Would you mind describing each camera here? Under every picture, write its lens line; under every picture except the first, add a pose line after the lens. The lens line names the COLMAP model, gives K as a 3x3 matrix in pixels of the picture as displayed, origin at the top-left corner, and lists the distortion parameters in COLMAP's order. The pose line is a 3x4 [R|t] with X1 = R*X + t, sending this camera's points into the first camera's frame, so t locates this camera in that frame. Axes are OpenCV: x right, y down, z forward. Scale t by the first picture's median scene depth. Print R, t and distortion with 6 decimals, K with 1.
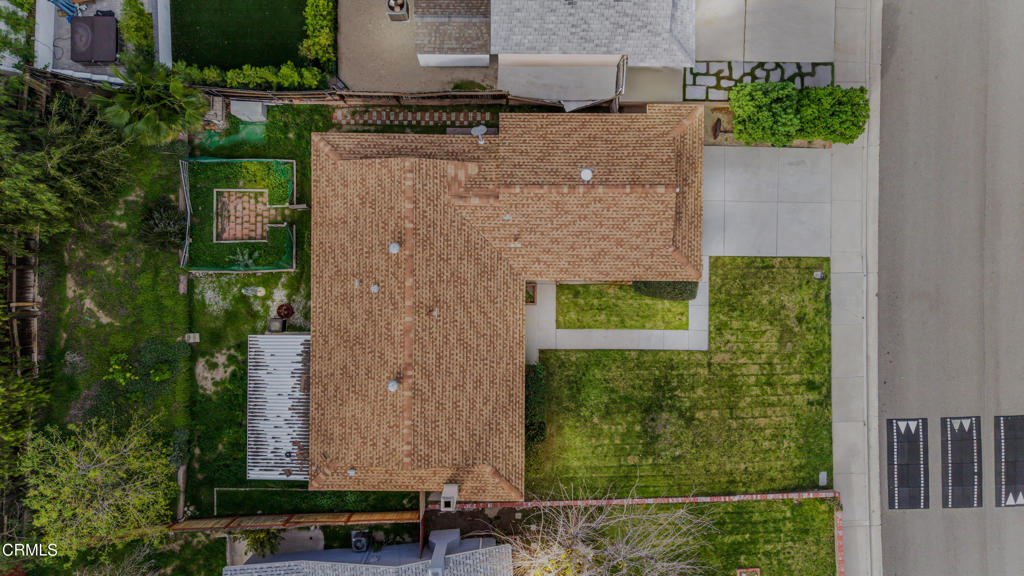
lens RADIAL K [[709.9, 0, 511.8], [0, 709.9, 288.5], [0, 0, 1]] dist [0.023054, -0.015377]
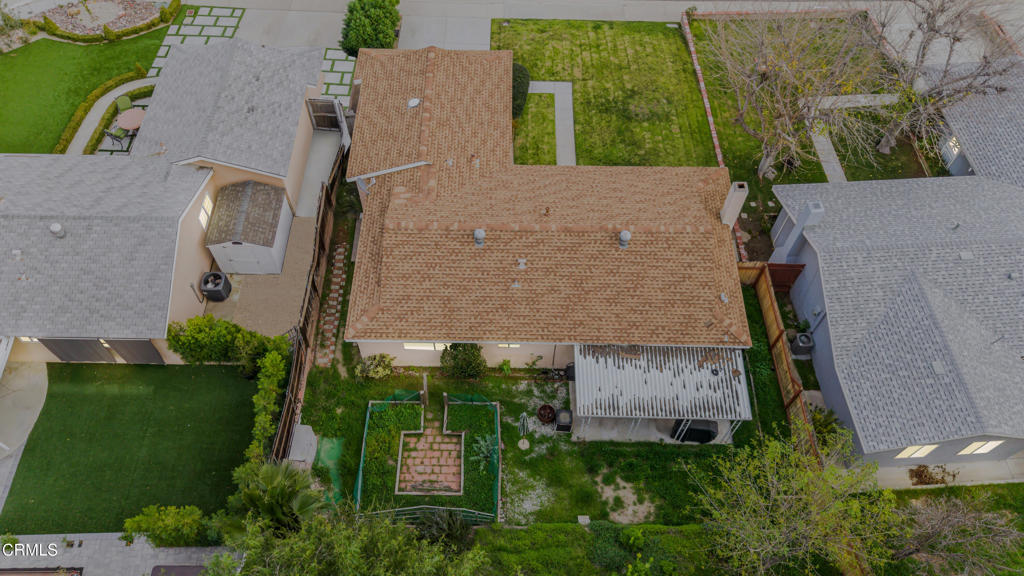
lens RADIAL K [[709.9, 0, 508.3], [0, 709.9, 289.1], [0, 0, 1]] dist [0.023054, -0.015377]
pose [[0.002752, -0.857335, 0.514751, -0.622181], [0.999977, 0.005567, 0.003926, -0.018042], [-0.006232, 0.514728, 0.857331, 0.200276]]
